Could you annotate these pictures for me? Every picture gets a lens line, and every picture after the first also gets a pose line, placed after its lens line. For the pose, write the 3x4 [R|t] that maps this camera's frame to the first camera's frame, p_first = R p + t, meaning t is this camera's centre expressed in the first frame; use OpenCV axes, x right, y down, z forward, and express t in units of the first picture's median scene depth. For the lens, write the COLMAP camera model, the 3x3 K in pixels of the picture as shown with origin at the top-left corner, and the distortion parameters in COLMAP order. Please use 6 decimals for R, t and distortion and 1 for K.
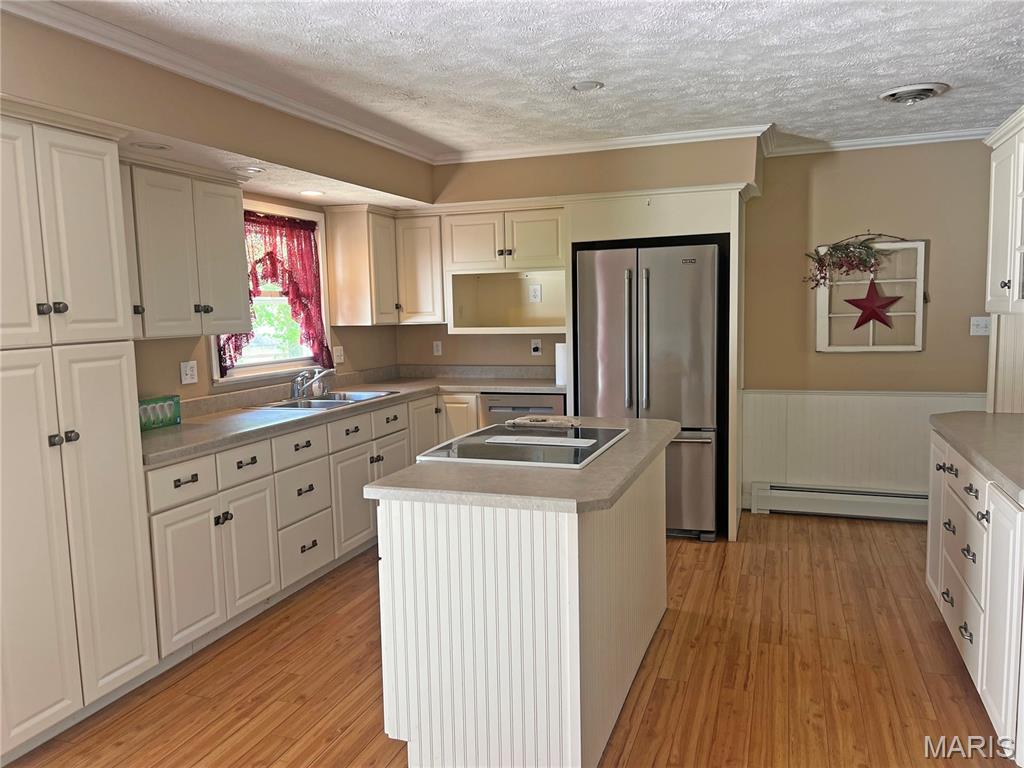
lens RADIAL K [[780.1, 0, 508.2], [0, 780.1, 385.5], [0, 0, 1]] dist [0.063567, -0.003016]
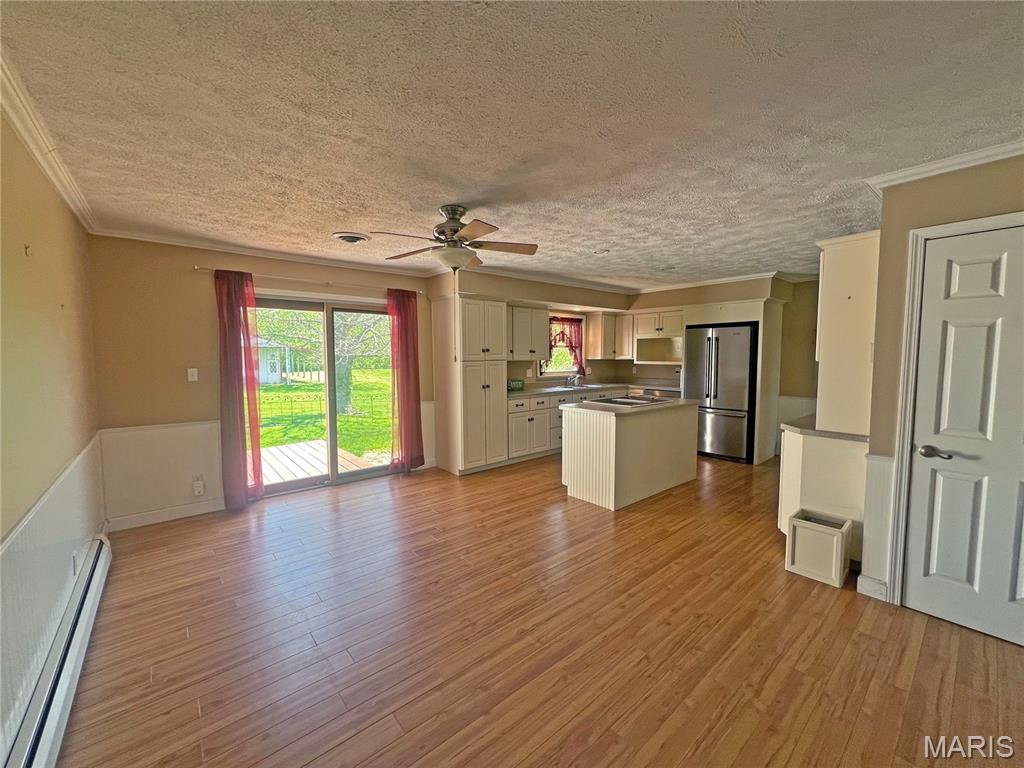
lens RADIAL K [[407.3, 0, 512.5], [0, 407.3, 383.9], [0, 0, 1]] dist [-0.011822, 0.001488]
pose [[0.869486, 0.055262, -0.490857, 0.243721], [-0.066915, 0.997739, -0.006203, 0.031617], [0.489405, 0.038239, 0.871218, -0.296315]]
